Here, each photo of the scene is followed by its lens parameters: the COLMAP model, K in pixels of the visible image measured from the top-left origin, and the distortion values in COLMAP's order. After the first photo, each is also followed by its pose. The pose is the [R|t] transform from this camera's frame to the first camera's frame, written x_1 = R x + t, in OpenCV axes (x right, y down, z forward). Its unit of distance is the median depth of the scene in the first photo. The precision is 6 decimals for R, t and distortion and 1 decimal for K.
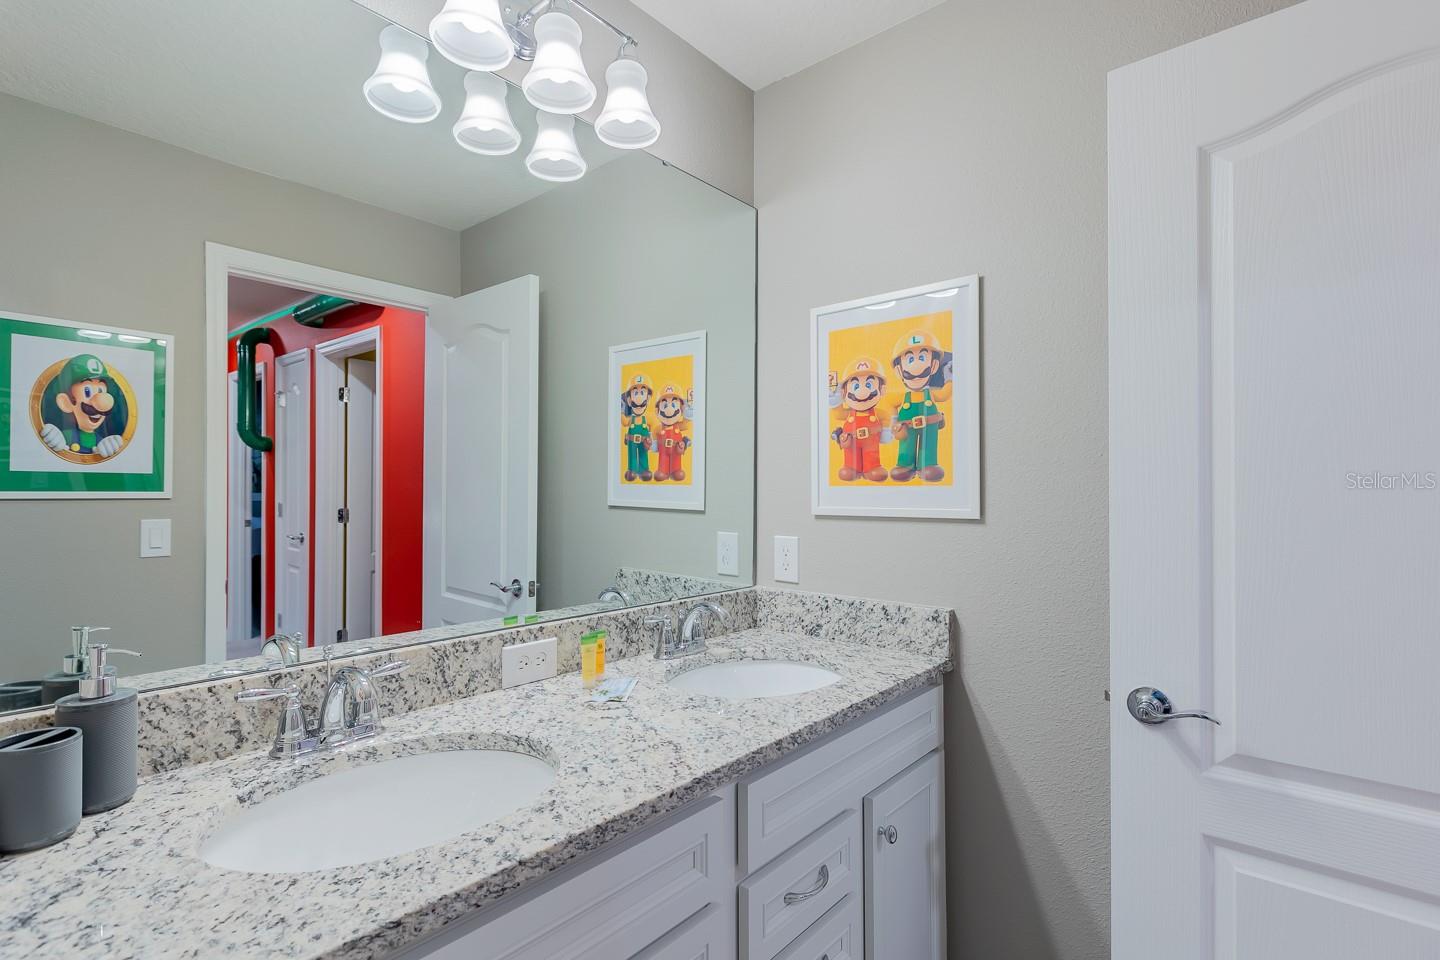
lens RADIAL K [[668.9, 0, 726.2], [0, 668.9, 480.3], [0, 0, 1]] dist [0.006824, 0.001128]
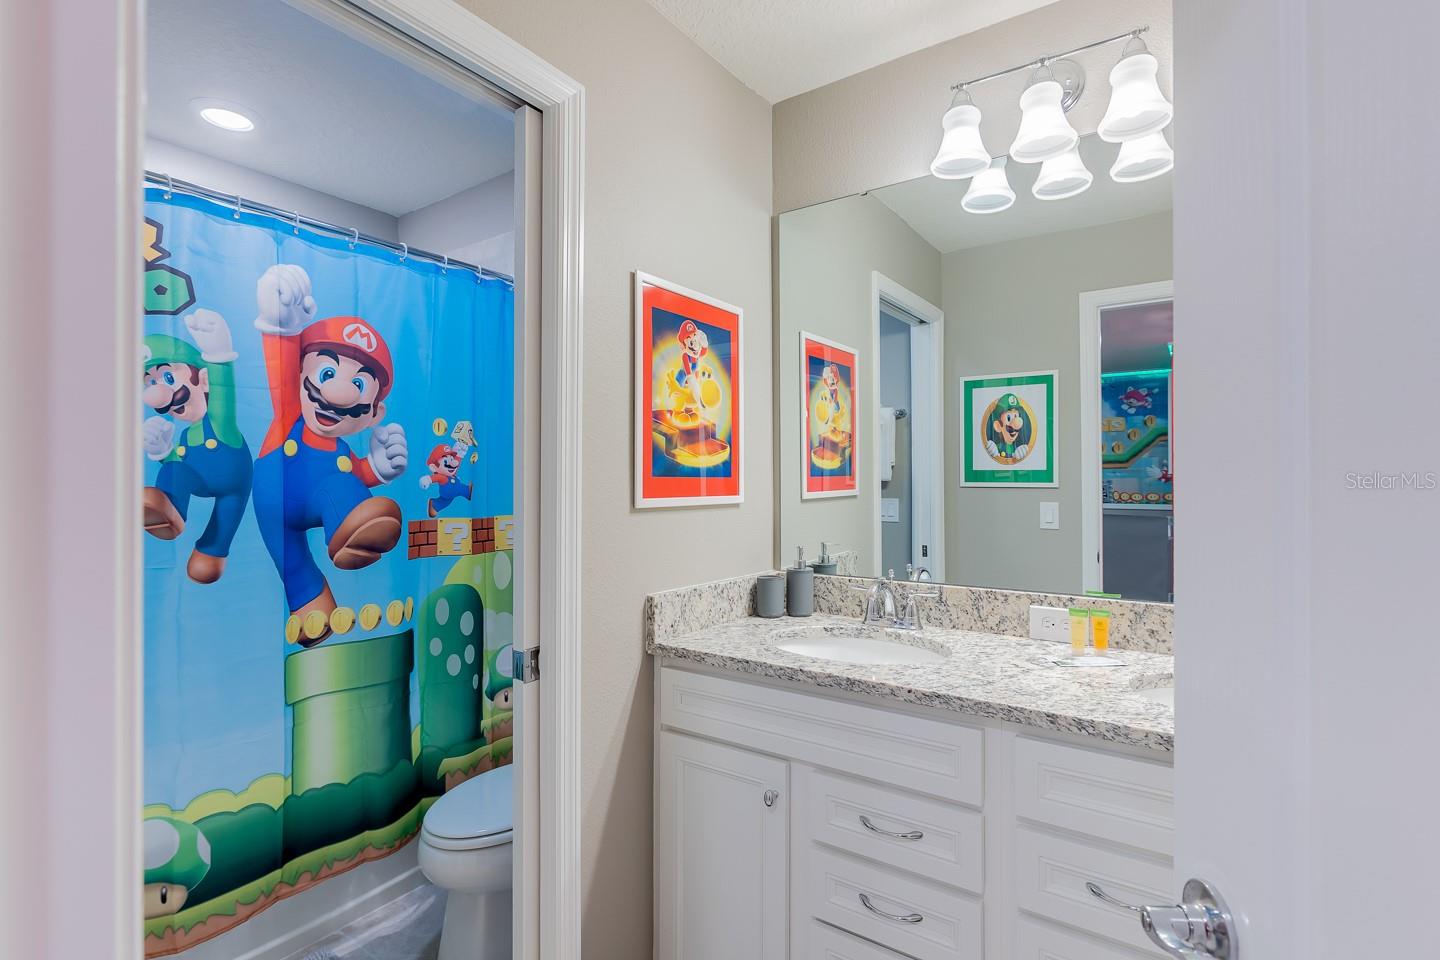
lens RADIAL K [[668.9, 0, 720.8], [0, 668.9, 485.8], [0, 0, 1]] dist [0.006824, 0.001128]
pose [[0.114167, -0.002088, -0.993459, 0.854271], [0.018243, 0.999834, -0.000005, 0.019871], [0.993294, -0.018123, 0.114186, 0.304164]]
